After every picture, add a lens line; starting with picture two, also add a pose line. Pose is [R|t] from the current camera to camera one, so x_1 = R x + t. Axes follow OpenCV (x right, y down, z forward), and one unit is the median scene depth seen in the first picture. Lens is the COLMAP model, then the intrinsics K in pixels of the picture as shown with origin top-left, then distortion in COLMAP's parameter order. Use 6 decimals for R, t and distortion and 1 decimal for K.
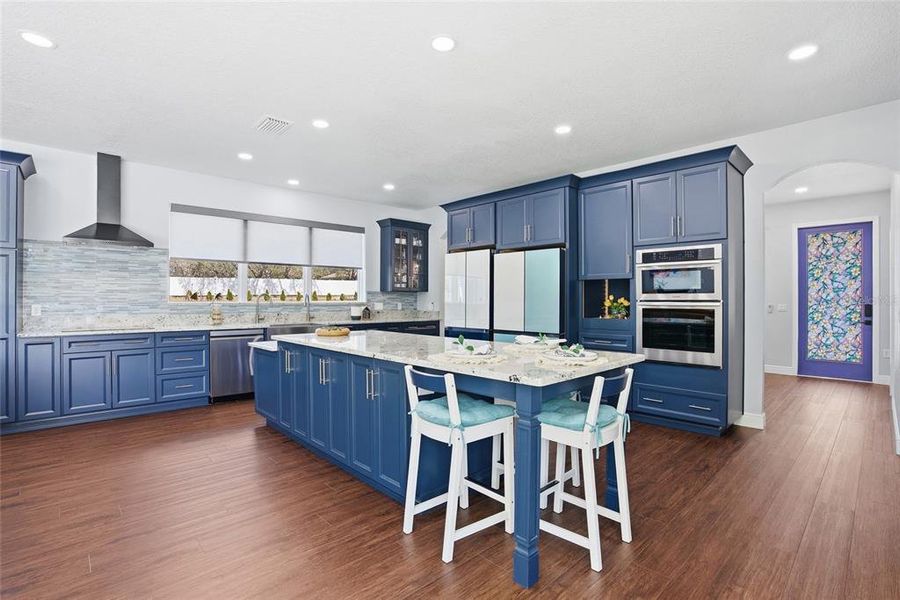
lens RADIAL K [[424.9, 0, 453.7], [0, 424.9, 298.9], [0, 0, 1]] dist [-0.056730, 0.017113]
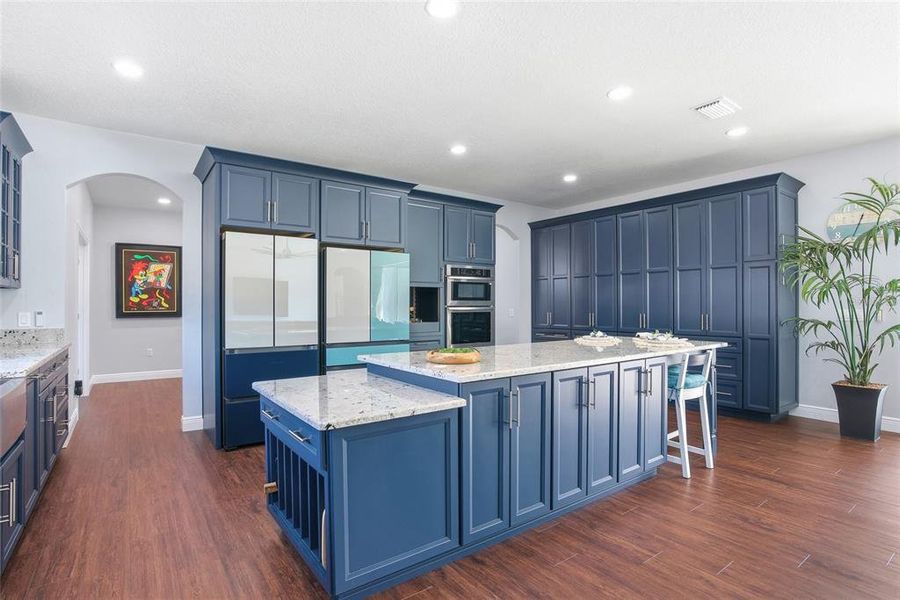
lens RADIAL K [[452.7, 0, 440.3], [0, 452.7, 302.2], [0, 0, 1]] dist [-0.055350, 0.000302]
pose [[0.138692, 0.006306, 0.990315, -0.675496], [-0.001049, 0.999980, -0.006221, 0.000833], [-0.990335, -0.000176, 0.138696, 0.660359]]
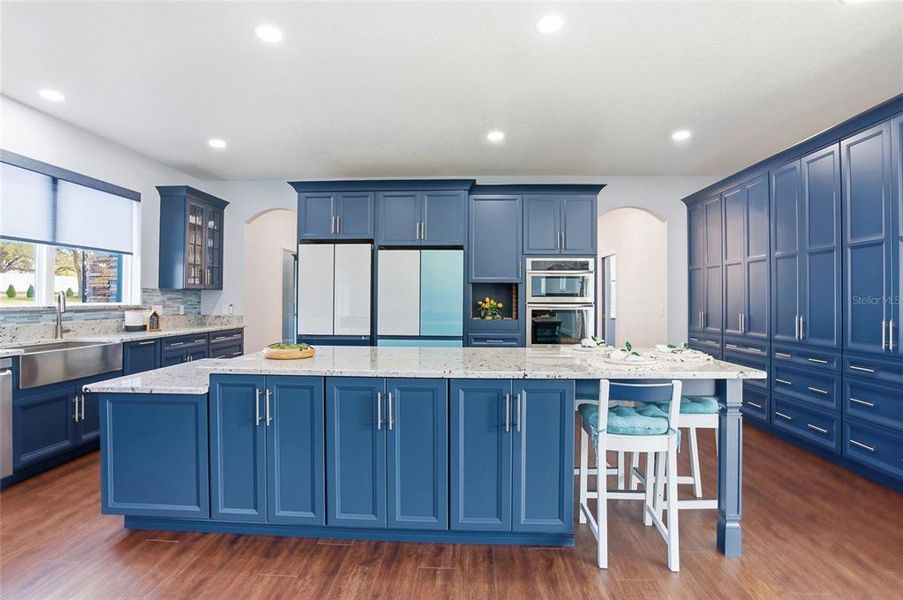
lens RADIAL K [[426.3, 0, 453.2], [0, 426.3, 298.6], [0, 0, 1]] dist [-0.056730, 0.017113]
pose [[0.725921, 0.002912, 0.687772, -0.392294], [-0.004678, 0.999989, 0.000702, -0.005645], [-0.687762, -0.003727, 0.725926, 0.237797]]
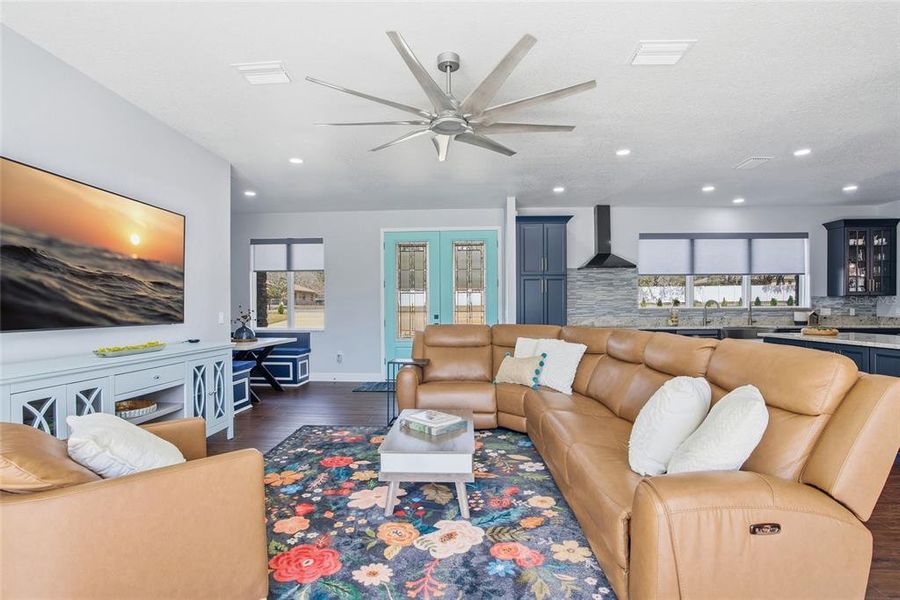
lens RADIAL K [[424.9, 0, 446.4], [0, 424.9, 310.9], [0, 0, 1]] dist [-0.056730, 0.017113]
pose [[0.687179, -0.000392, -0.726488, -0.123604], [0.007313, 0.999953, 0.006378, 0.004233], [0.726452, -0.009696, 0.687149, -0.358309]]
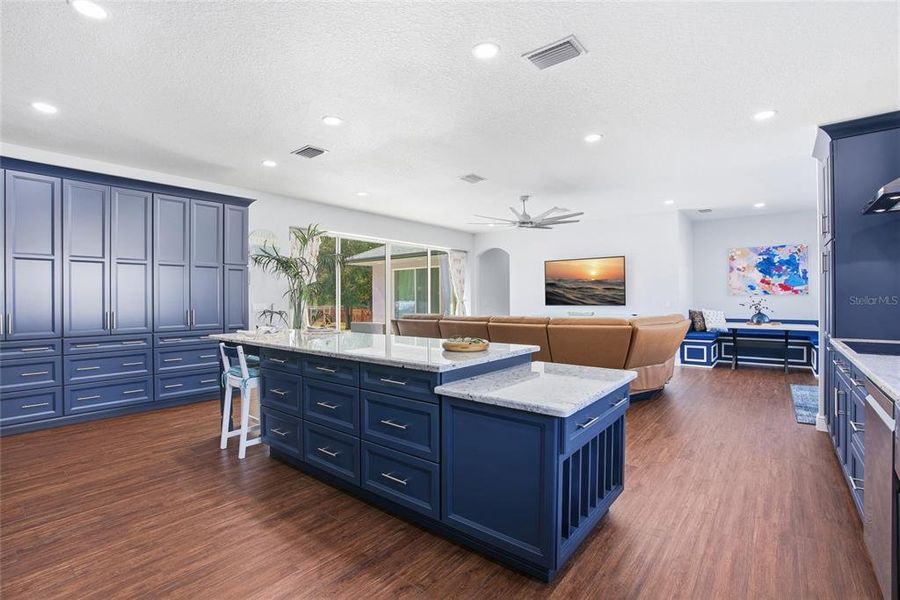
lens RADIAL K [[424.9, 0, 441.7], [0, 424.9, 298.8], [0, 0, 1]] dist [-0.056730, 0.017113]
pose [[-0.994132, 0.006474, -0.107982, -0.110118], [0.006658, 0.999977, -0.001341, -0.000439], [0.107971, -0.002052, -0.994152, 1.212298]]
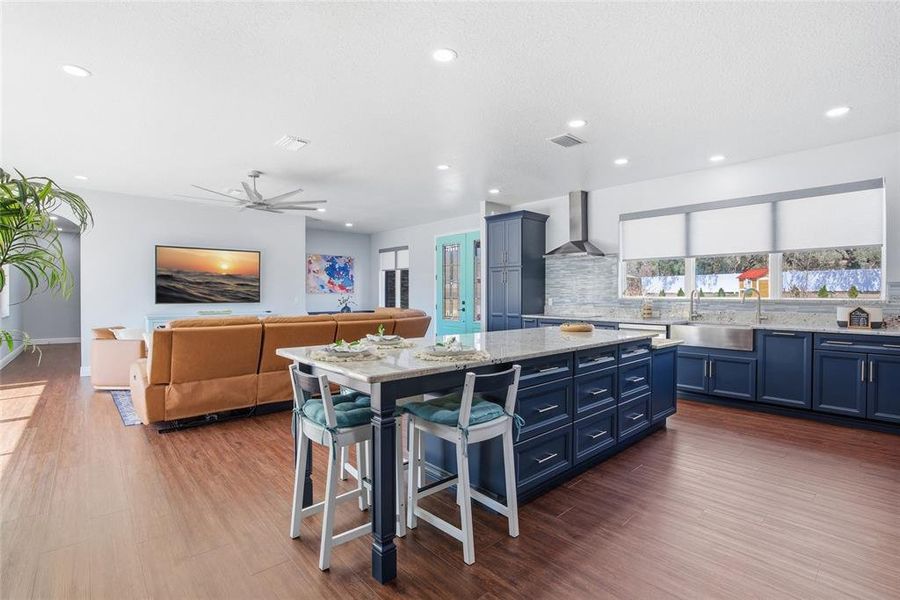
lens RADIAL K [[424.9, 0, 466.9], [0, 424.9, 295.7], [0, 0, 1]] dist [-0.056730, 0.017113]
pose [[-0.023488, 0.003774, -0.999717, 0.509274], [0.001044, 0.999992, 0.003750, -0.002182], [0.999724, -0.000956, -0.023491, 0.546297]]
